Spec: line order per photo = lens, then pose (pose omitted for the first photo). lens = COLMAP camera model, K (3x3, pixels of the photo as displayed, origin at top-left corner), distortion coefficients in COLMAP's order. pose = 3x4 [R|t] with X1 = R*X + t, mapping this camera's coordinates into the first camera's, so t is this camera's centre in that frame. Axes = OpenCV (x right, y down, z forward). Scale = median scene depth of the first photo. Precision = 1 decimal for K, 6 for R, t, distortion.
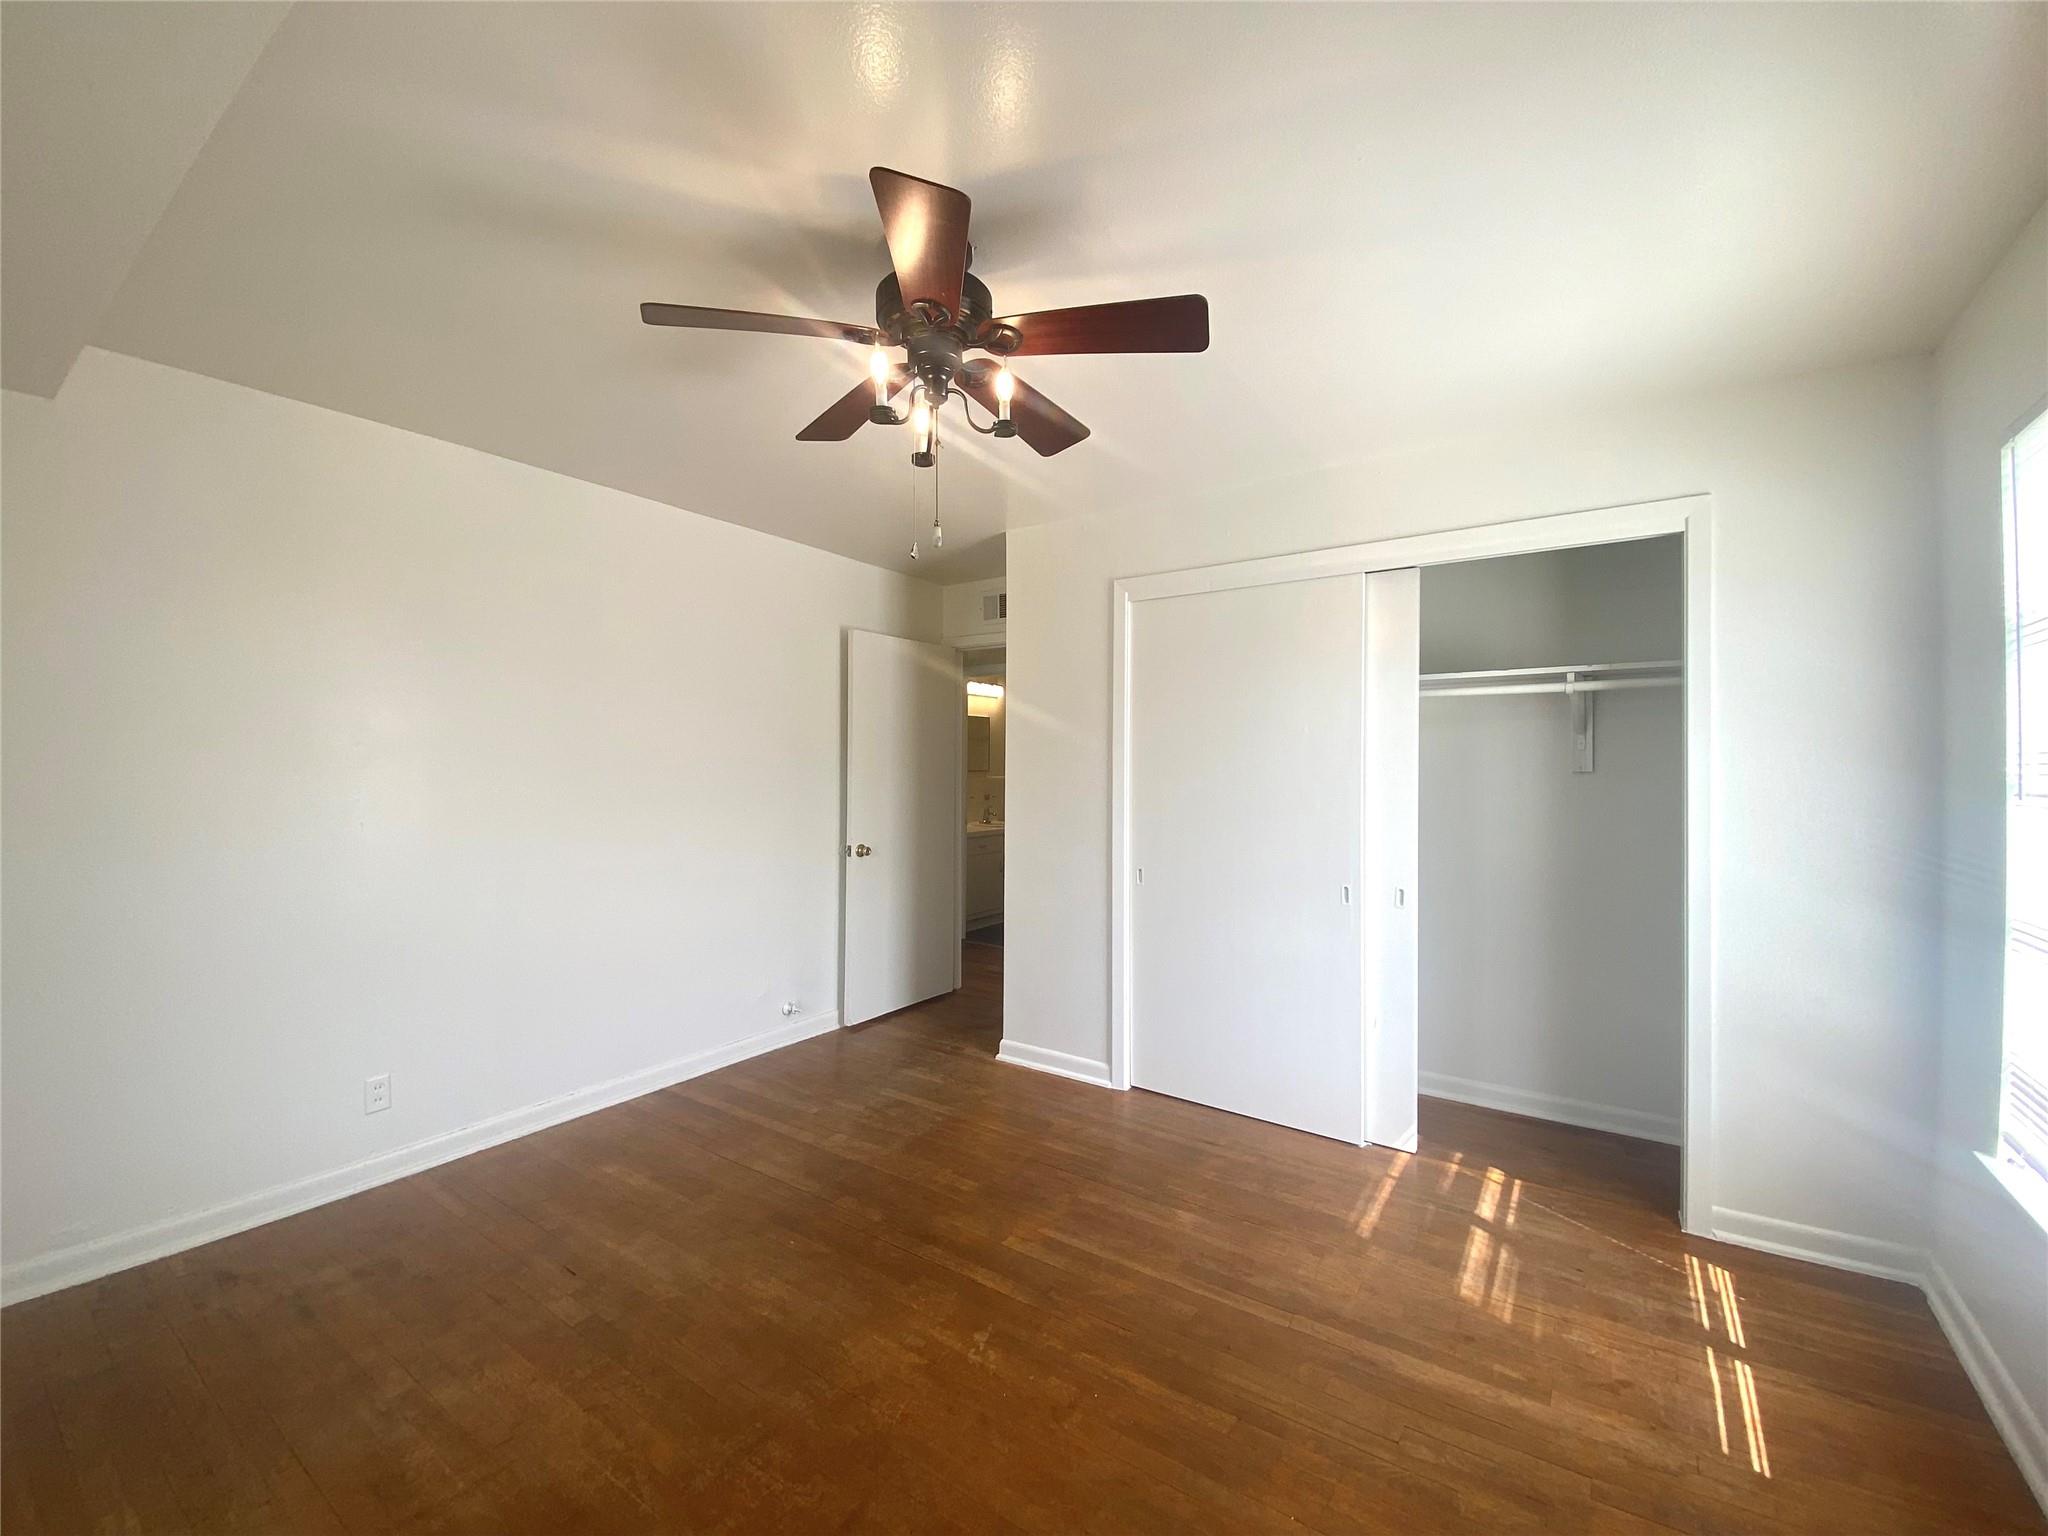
lens RADIAL K [[832.0, 0, 1022.0], [0, 832.0, 765.4], [0, 0, 1]] dist [0.026760, -0.001765]
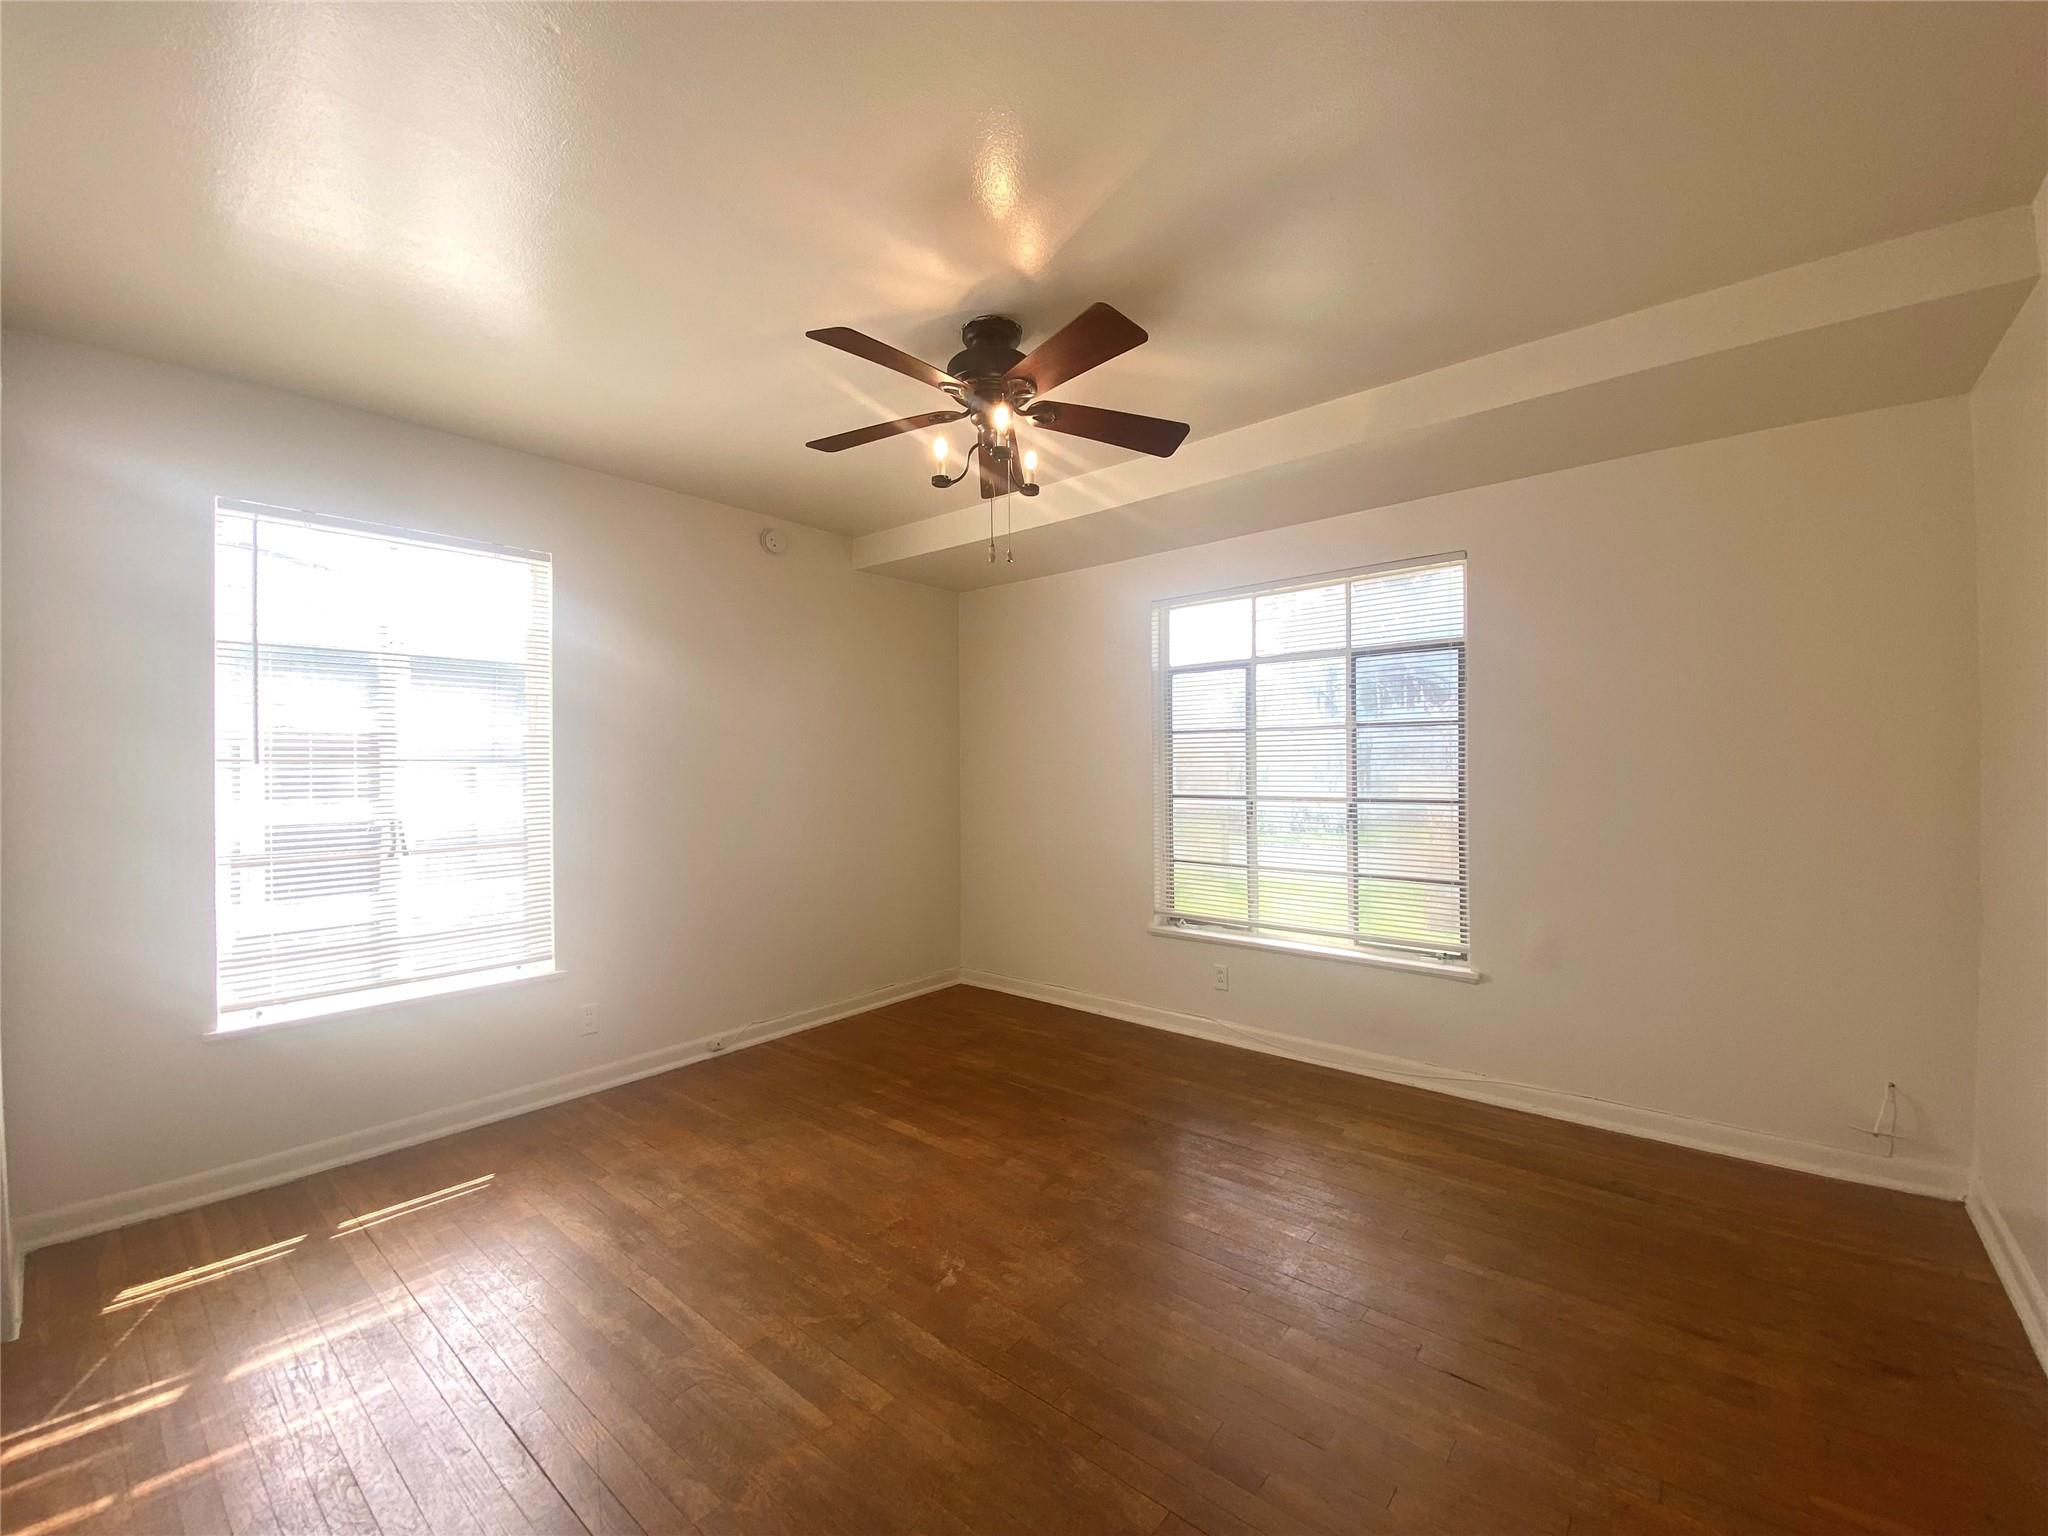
lens RADIAL K [[832.0, 0, 1027.7], [0, 832.0, 765.5], [0, 0, 1]] dist [0.026760, -0.001765]
pose [[-0.995152, 0.012583, 0.097544, -0.243439], [0.012512, 0.999921, -0.001332, 0.050017], [-0.097553, -0.000105, -0.995230, 1.944802]]
